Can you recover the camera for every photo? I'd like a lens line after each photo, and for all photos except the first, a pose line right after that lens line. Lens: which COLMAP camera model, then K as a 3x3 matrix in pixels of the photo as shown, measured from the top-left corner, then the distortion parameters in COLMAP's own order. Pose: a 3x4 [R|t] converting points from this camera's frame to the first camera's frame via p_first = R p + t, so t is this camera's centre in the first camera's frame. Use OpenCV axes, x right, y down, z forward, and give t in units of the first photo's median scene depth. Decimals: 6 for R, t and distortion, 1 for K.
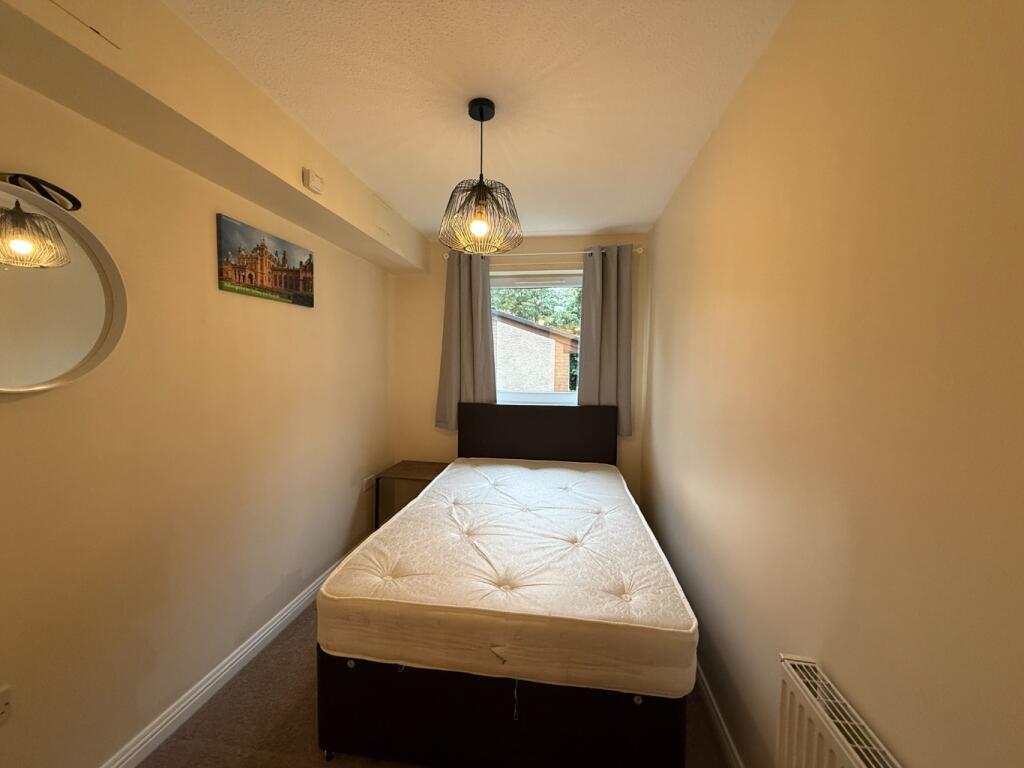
lens RADIAL K [[407.9, 0, 510.6], [0, 407.9, 382.0], [0, 0, 1]] dist [0.000206, 0.000309]
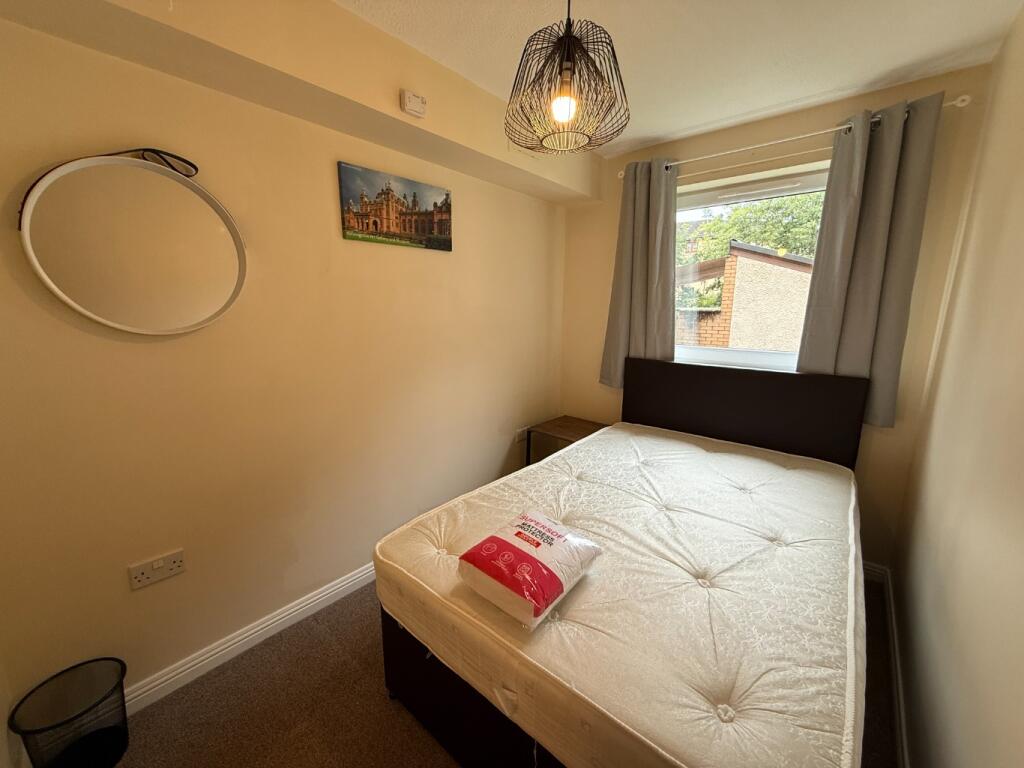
lens RADIAL K [[407.9, 0, 512.5], [0, 407.9, 382.5], [0, 0, 1]] dist [0.000206, 0.000309]
pose [[0.843974, 0.095059, -0.527894, 0.184486], [-0.023895, 0.989857, 0.140044, -0.014705], [0.535852, -0.105580, 0.837684, 0.245475]]
